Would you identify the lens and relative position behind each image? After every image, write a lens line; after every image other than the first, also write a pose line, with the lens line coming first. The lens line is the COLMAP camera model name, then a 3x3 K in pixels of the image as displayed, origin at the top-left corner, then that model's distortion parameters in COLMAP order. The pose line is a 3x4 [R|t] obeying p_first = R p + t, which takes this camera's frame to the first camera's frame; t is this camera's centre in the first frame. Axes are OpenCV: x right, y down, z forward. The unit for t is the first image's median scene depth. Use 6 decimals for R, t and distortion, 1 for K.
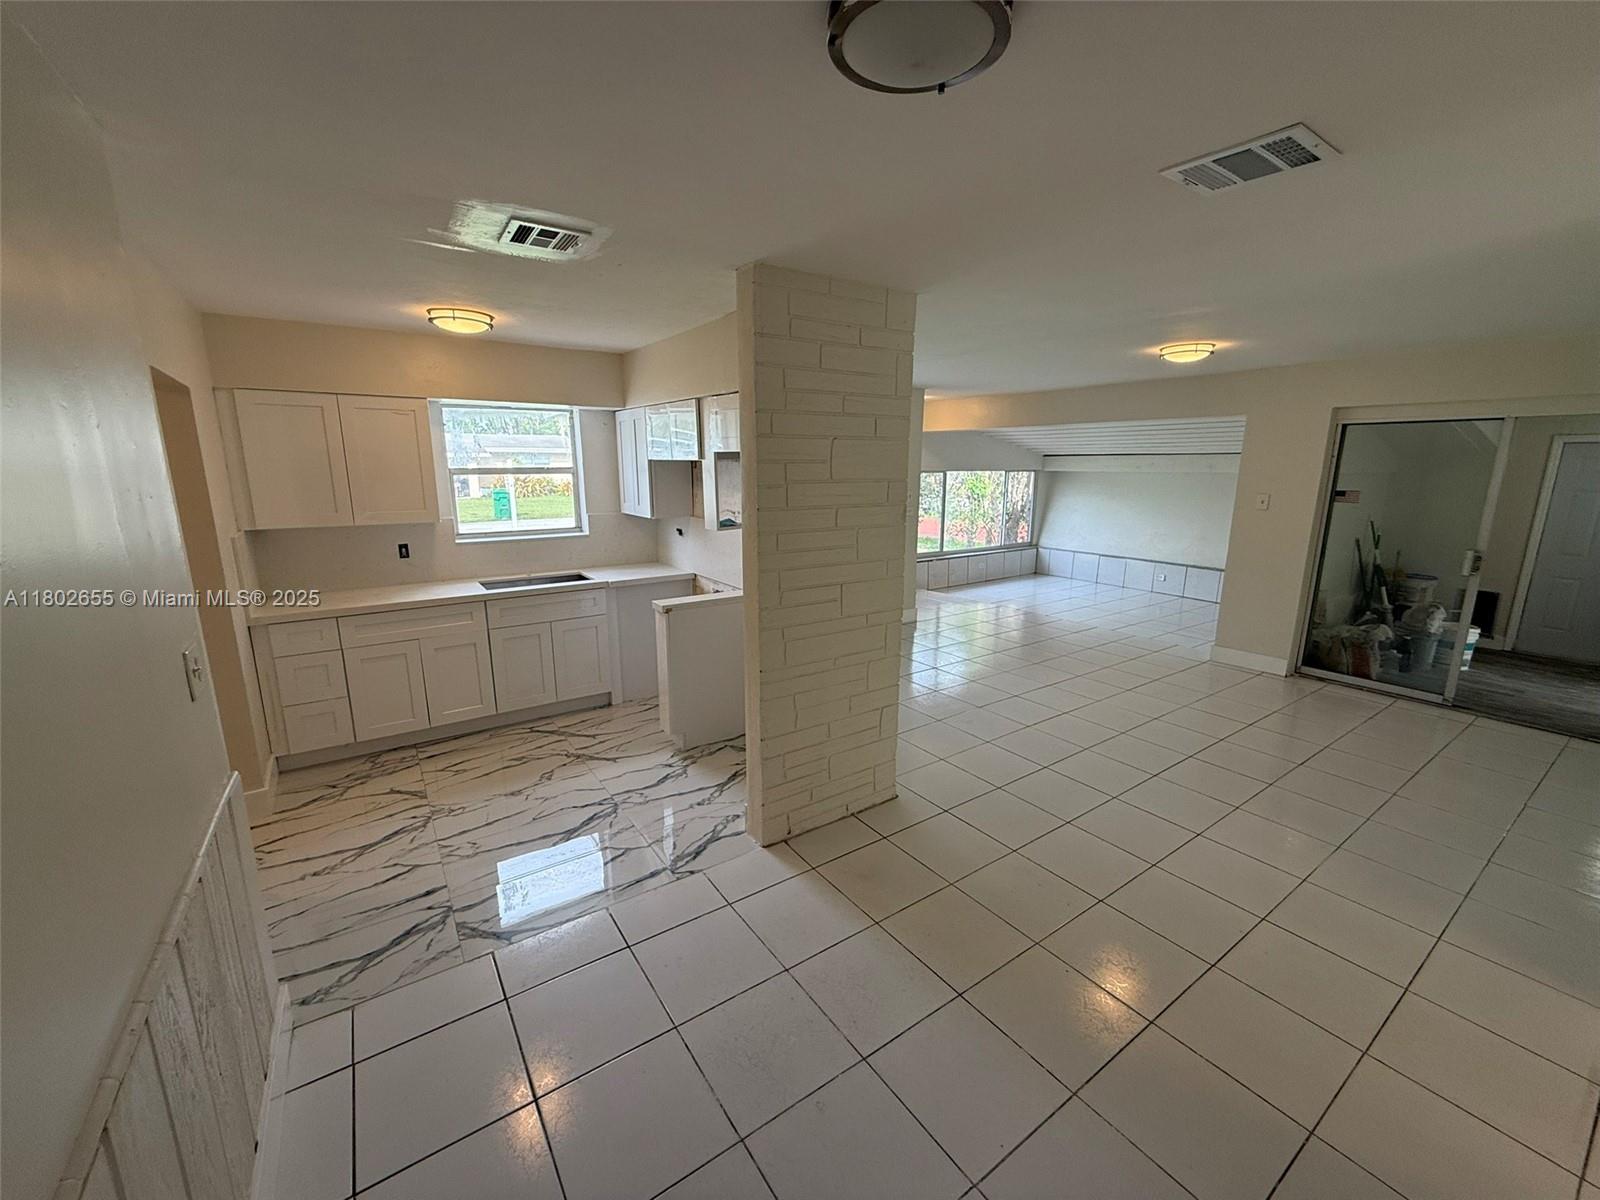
lens RADIAL K [[644.1, 0, 803.3], [0, 644.1, 596.9], [0, 0, 1]] dist [-0.006756, -0.000005]
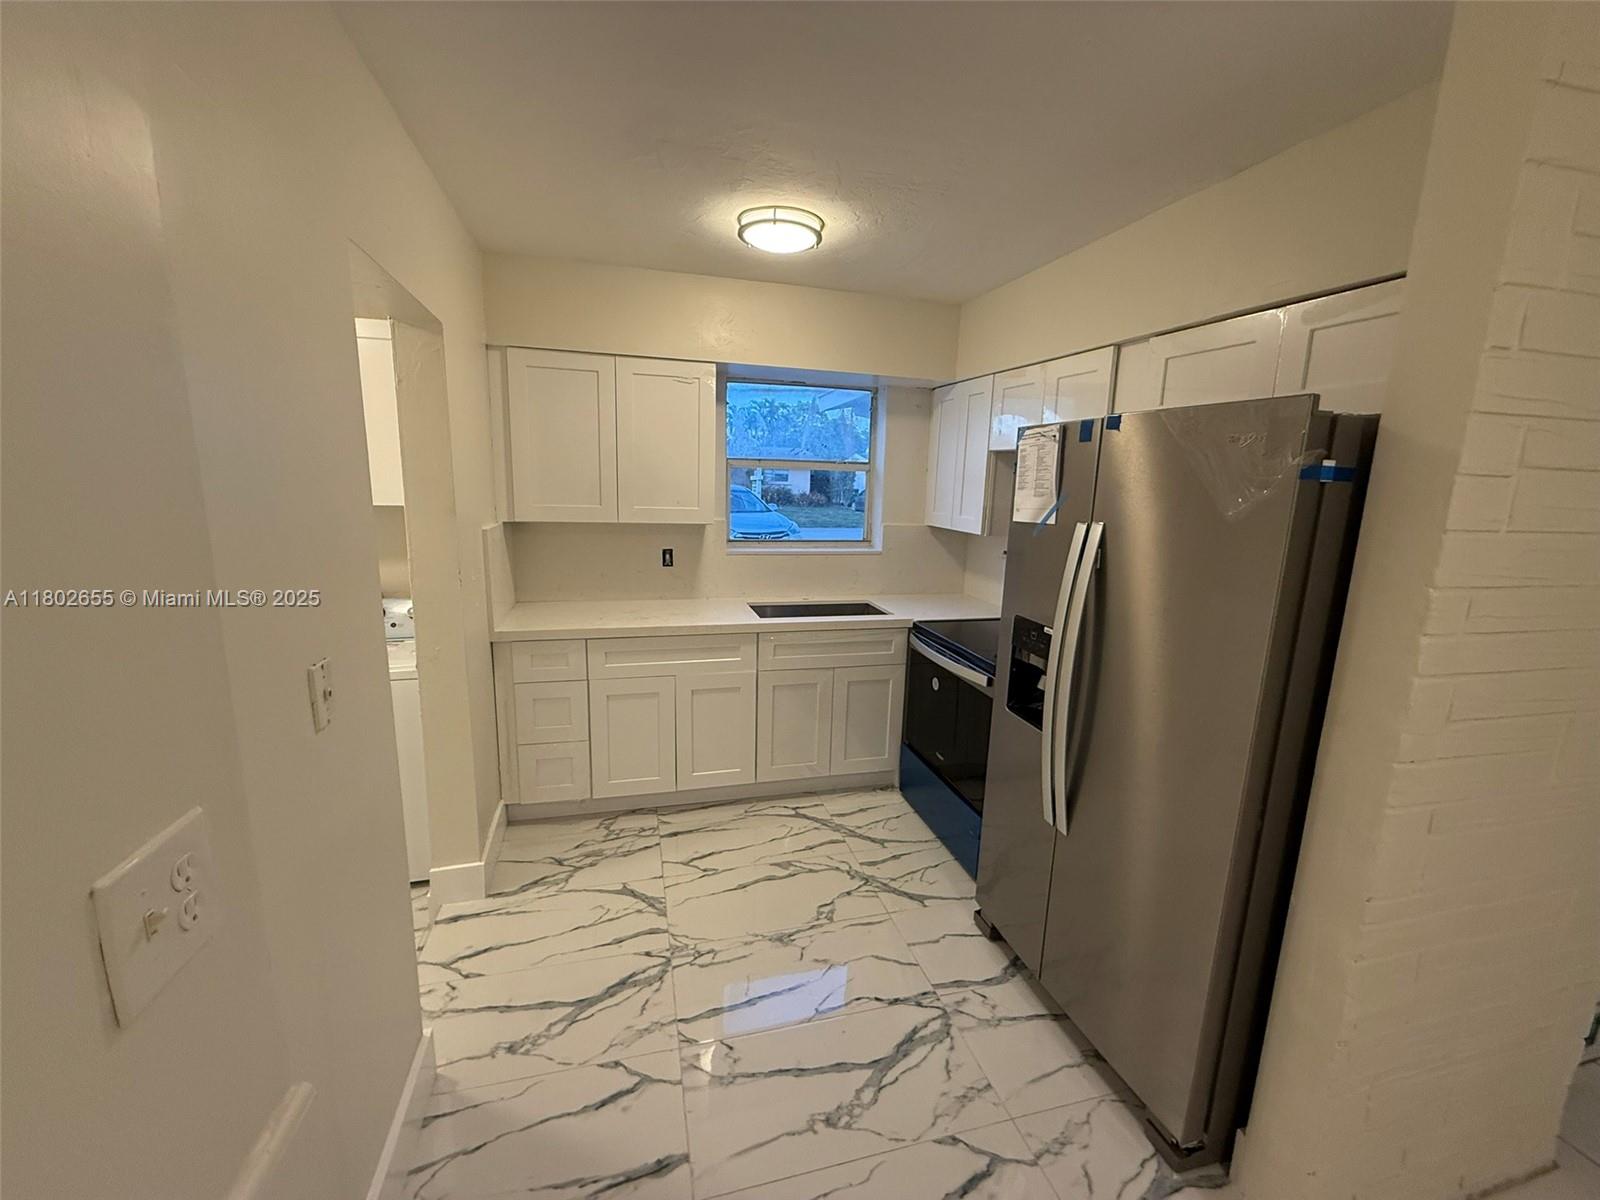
lens RADIAL K [[641.5, 0, 796.2], [0, 641.5, 597.9], [0, 0, 1]] dist [0.000265, 0.000014]
pose [[0.940102, 0.090248, -0.328731, -0.232939], [-0.098033, 0.995158, -0.007147, -0.035997], [0.326495, 0.038945, 0.944396, 0.341008]]
